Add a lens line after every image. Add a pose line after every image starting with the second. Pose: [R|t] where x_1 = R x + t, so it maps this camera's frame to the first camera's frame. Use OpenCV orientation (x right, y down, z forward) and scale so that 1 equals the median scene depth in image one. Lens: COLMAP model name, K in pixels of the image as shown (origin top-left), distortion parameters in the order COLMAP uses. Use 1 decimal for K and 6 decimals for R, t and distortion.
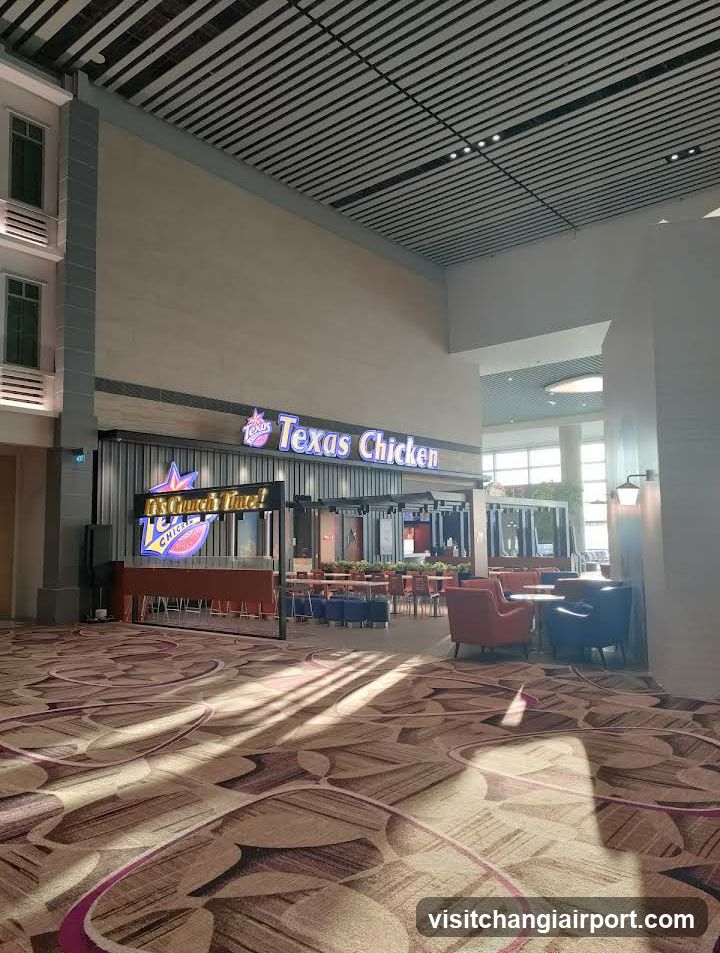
lens RADIAL K [[716.9, 0, 360.0], [0, 716.9, 476.5], [0, 0, 1]] dist [-0.003339, -0.006445]
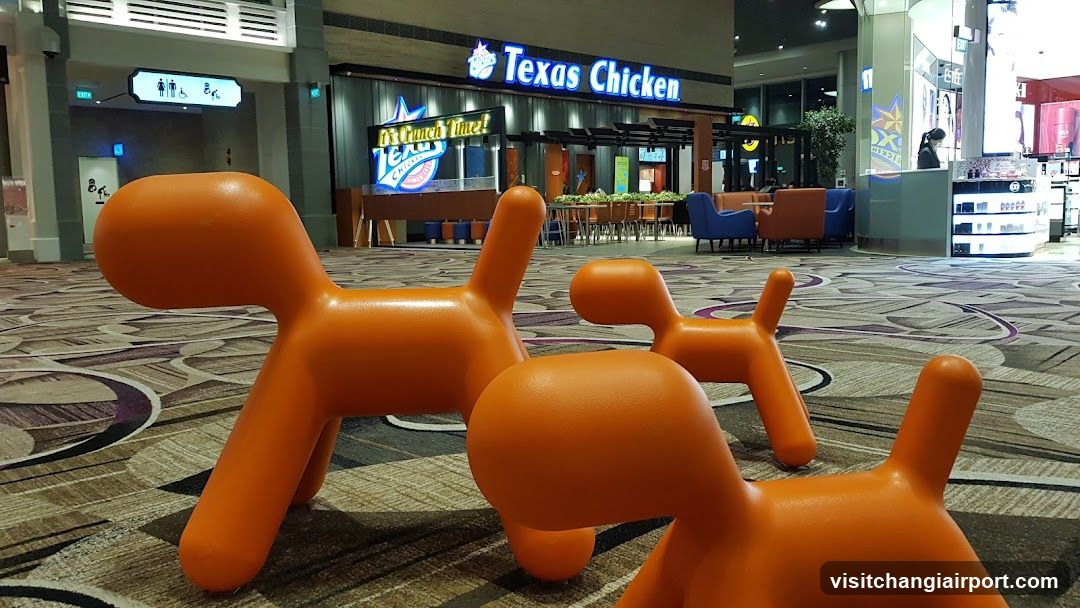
lens RADIAL K [[859.7, 0, 540.0], [0, 859.7, 304.0], [0, 0, 1]] dist [0.014174, 0.001786]
pose [[0.995682, -0.003583, -0.092765, 0.045937], [0.022170, 0.979519, 0.200128, 0.027100], [0.090148, -0.201320, 0.975368, -0.220329]]
